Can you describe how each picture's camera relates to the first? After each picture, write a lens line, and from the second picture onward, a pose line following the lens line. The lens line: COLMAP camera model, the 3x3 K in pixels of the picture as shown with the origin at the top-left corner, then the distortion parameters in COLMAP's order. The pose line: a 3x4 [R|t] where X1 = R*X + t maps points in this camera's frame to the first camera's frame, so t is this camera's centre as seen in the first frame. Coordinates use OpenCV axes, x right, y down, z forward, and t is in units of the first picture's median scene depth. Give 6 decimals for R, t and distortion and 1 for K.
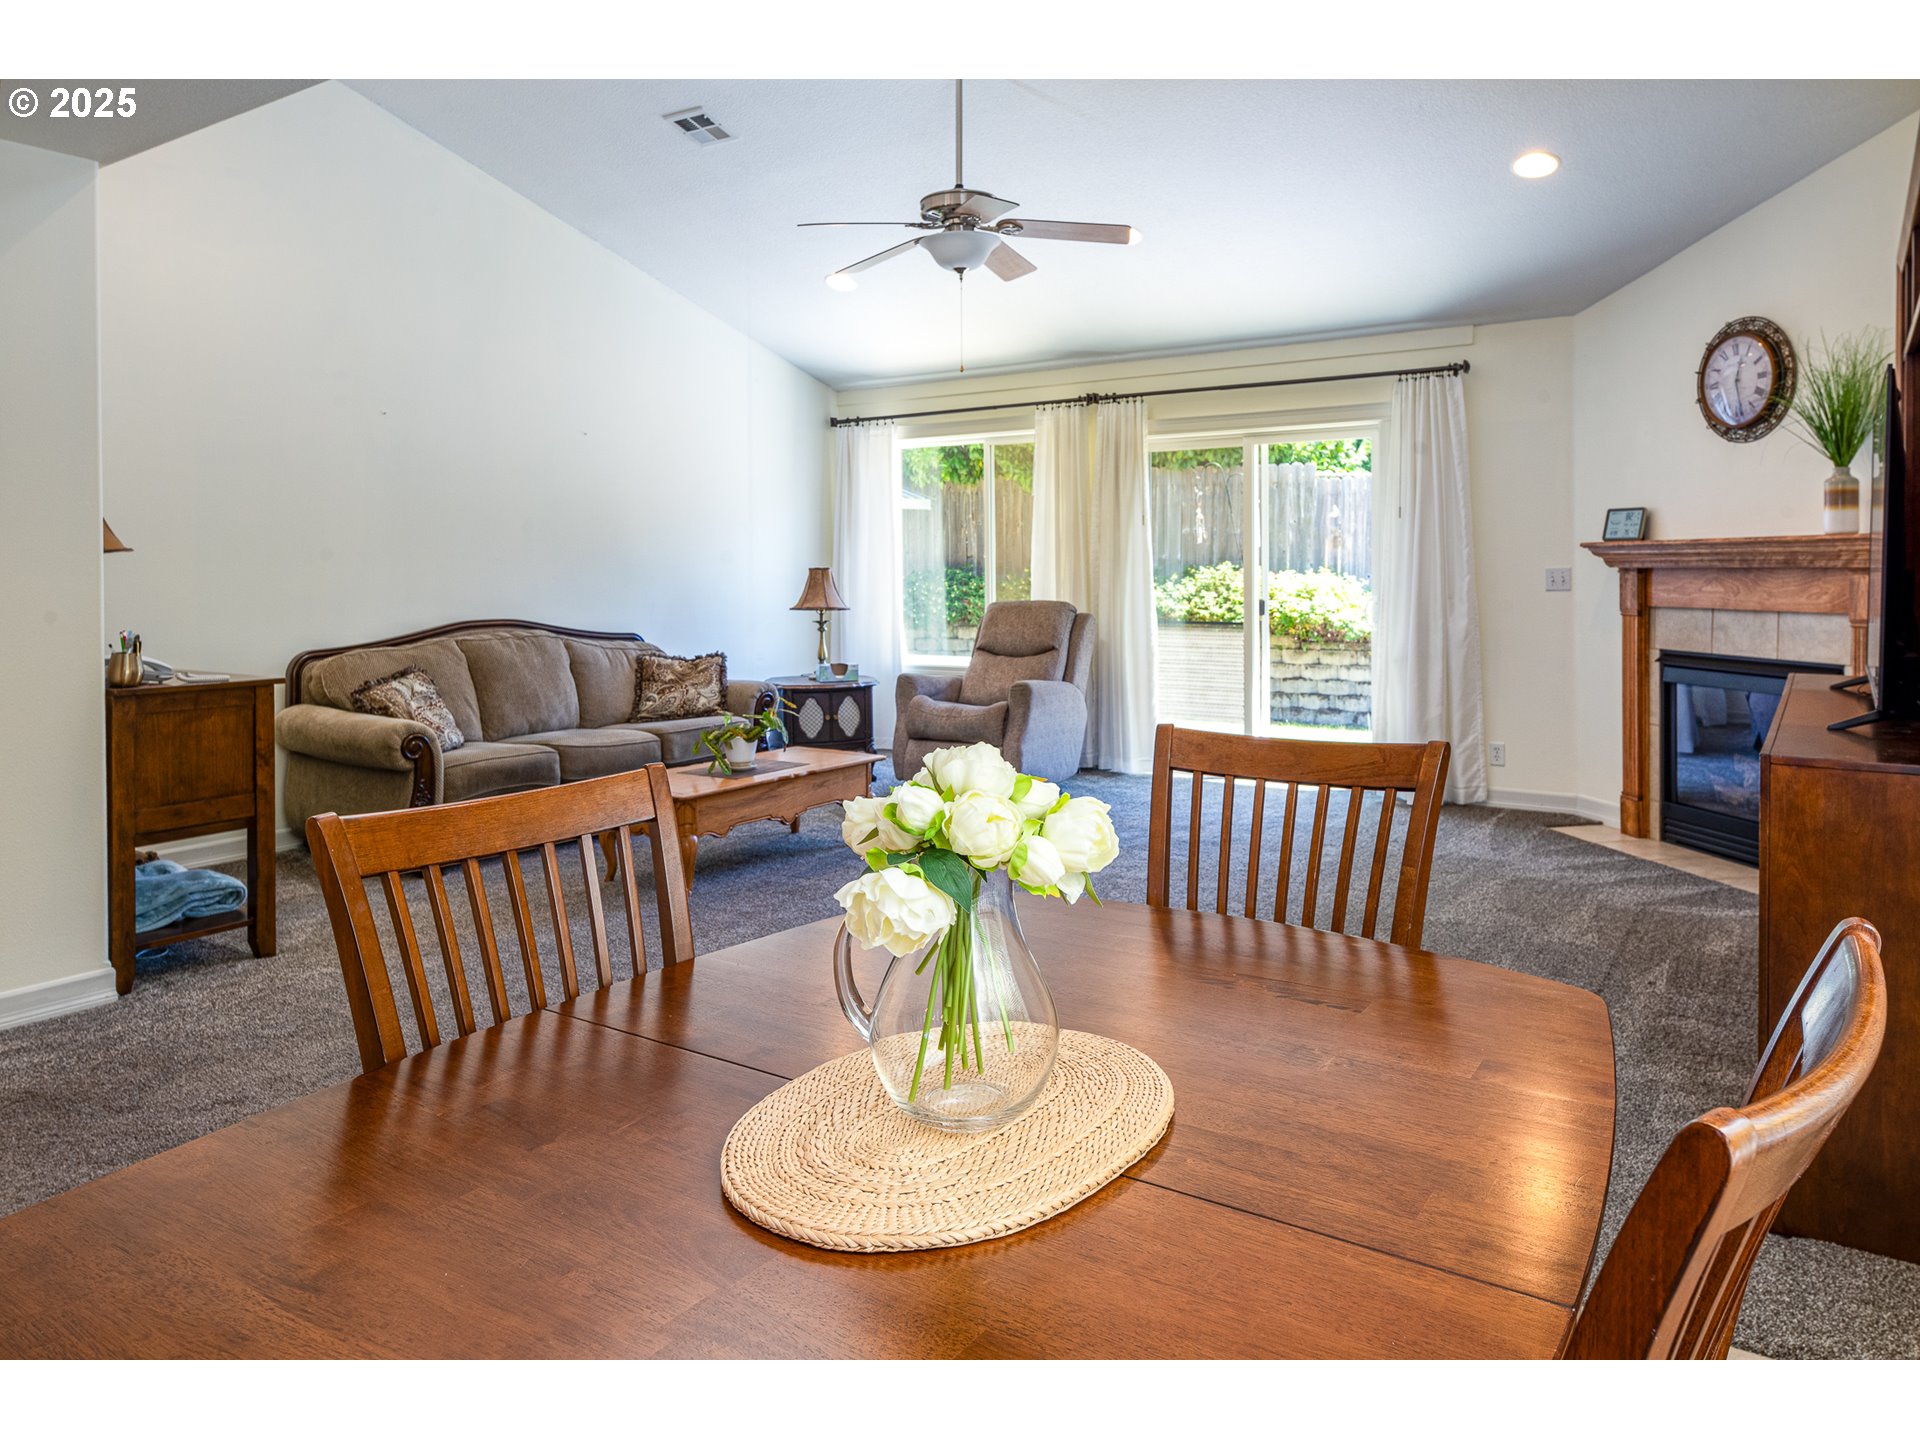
lens RADIAL K [[1248.4, 0, 1018.6], [0, 1248.4, 564.7], [0, 0, 1]] dist [0.007127, 0.001214]
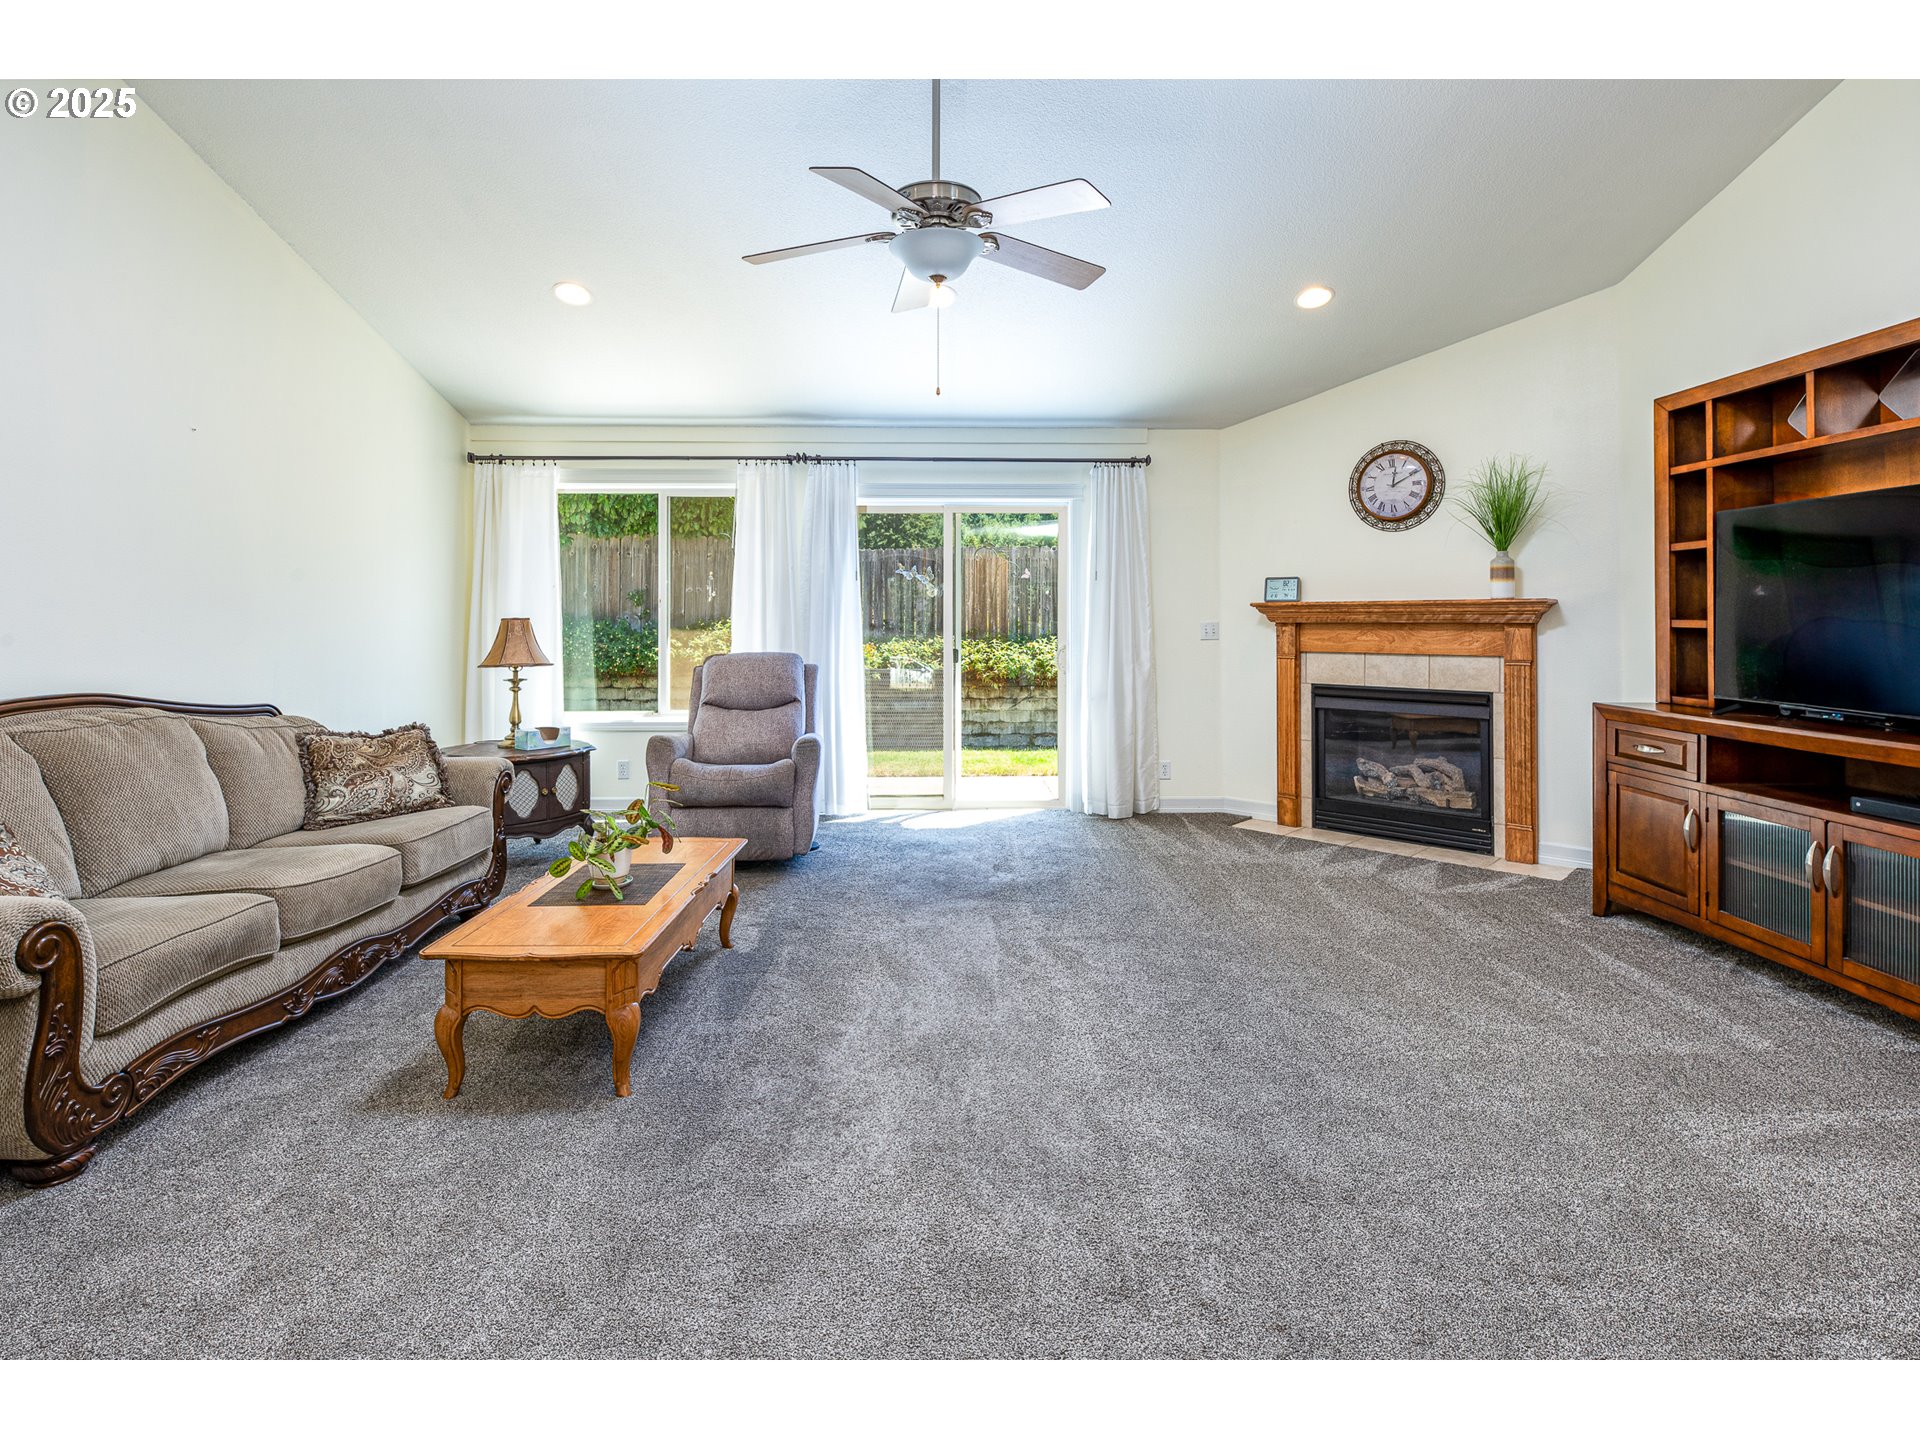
lens RADIAL K [[895.3, 0, 957.8], [0, 895.3, 603.5], [0, 0, 1]] dist [0.000028, -0.000821]
pose [[0.831273, 0.016428, 0.555622, -0.288543], [-0.006019, 0.999771, -0.020555, 0.003628], [-0.555832, 0.013742, 0.831181, 0.359076]]
